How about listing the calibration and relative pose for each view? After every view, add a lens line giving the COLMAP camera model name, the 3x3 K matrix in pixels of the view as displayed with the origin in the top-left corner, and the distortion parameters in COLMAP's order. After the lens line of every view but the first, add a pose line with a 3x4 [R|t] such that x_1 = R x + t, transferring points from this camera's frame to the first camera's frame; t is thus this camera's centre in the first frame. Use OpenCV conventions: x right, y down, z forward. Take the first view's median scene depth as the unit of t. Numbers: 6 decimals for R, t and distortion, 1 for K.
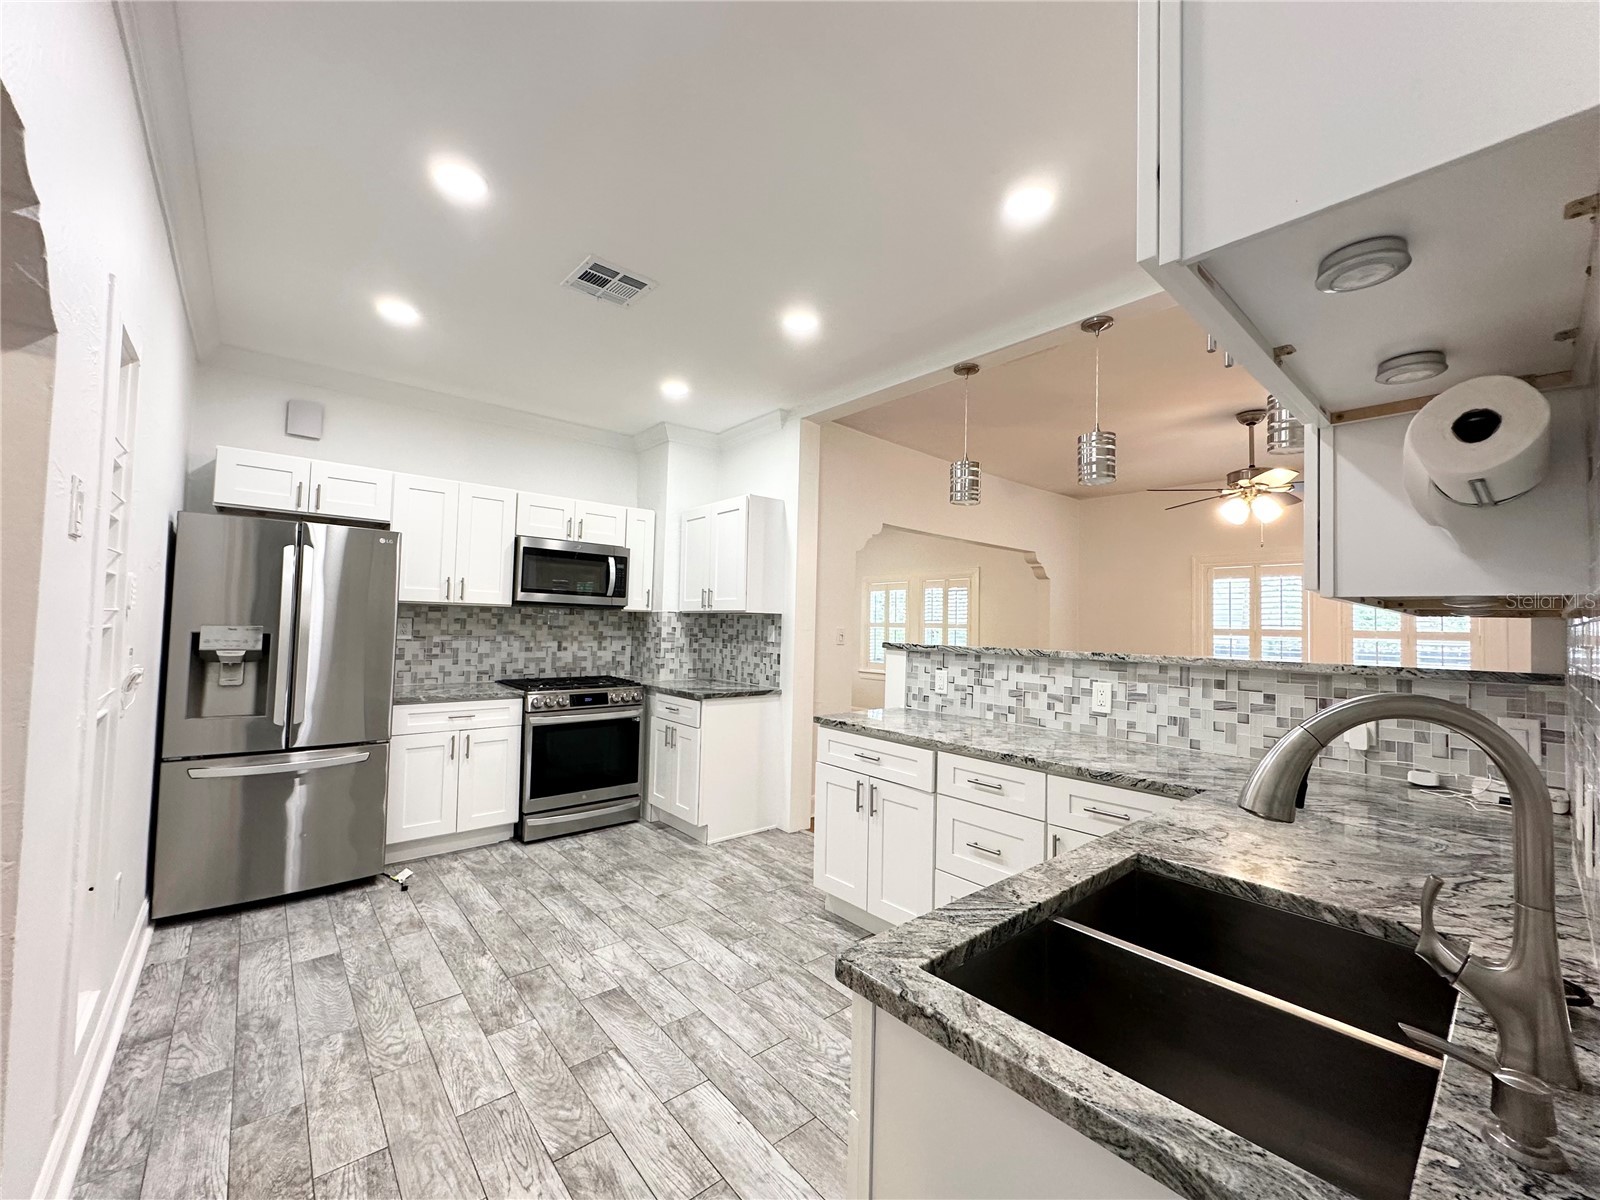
lens RADIAL K [[642.6, 0, 800.0], [0, 642.6, 600.0], [0, 0, 1]] dist [0.000165, -0.000053]
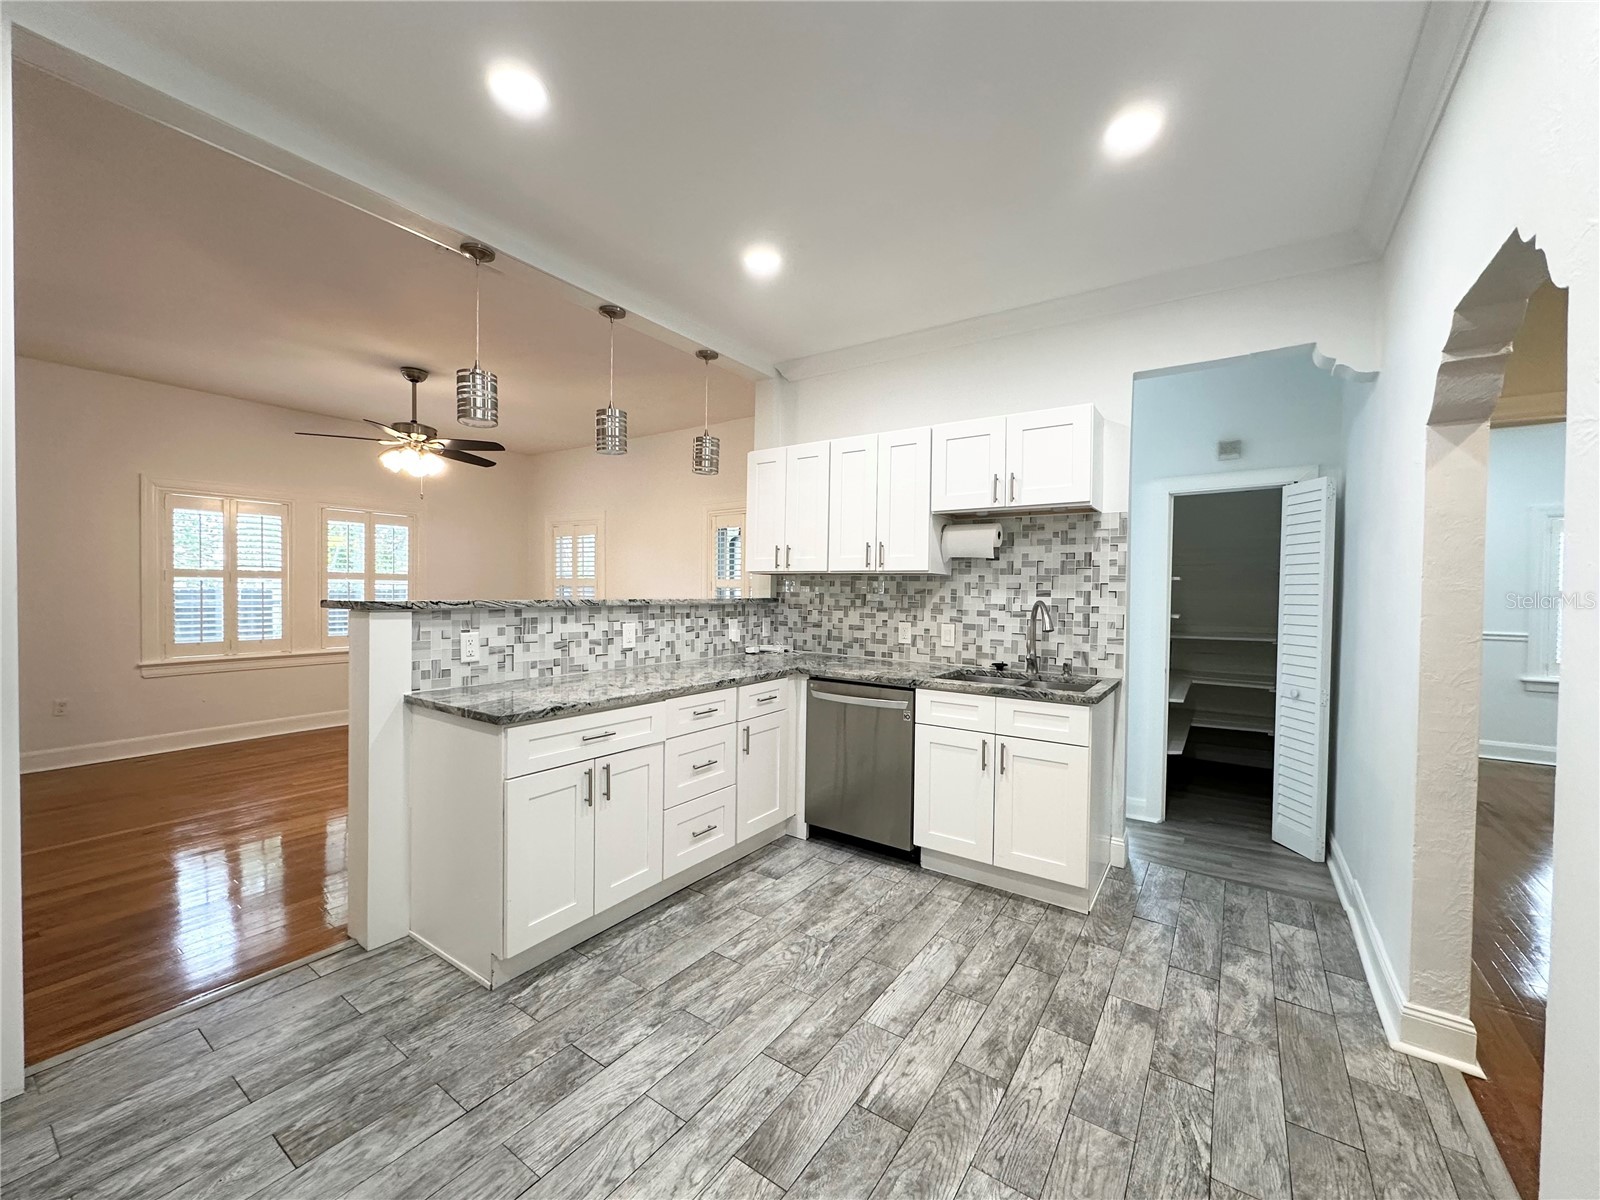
lens RADIAL K [[642.6, 0, 800.0], [0, 642.6, 600.0], [0, 0, 1]] dist [0.000165, -0.000053]
pose [[-0.263812, -0.045807, 0.963486, -0.763691], [-0.059053, 0.997765, 0.031268, 0.025671], [-0.962765, -0.048648, -0.265928, 0.979567]]
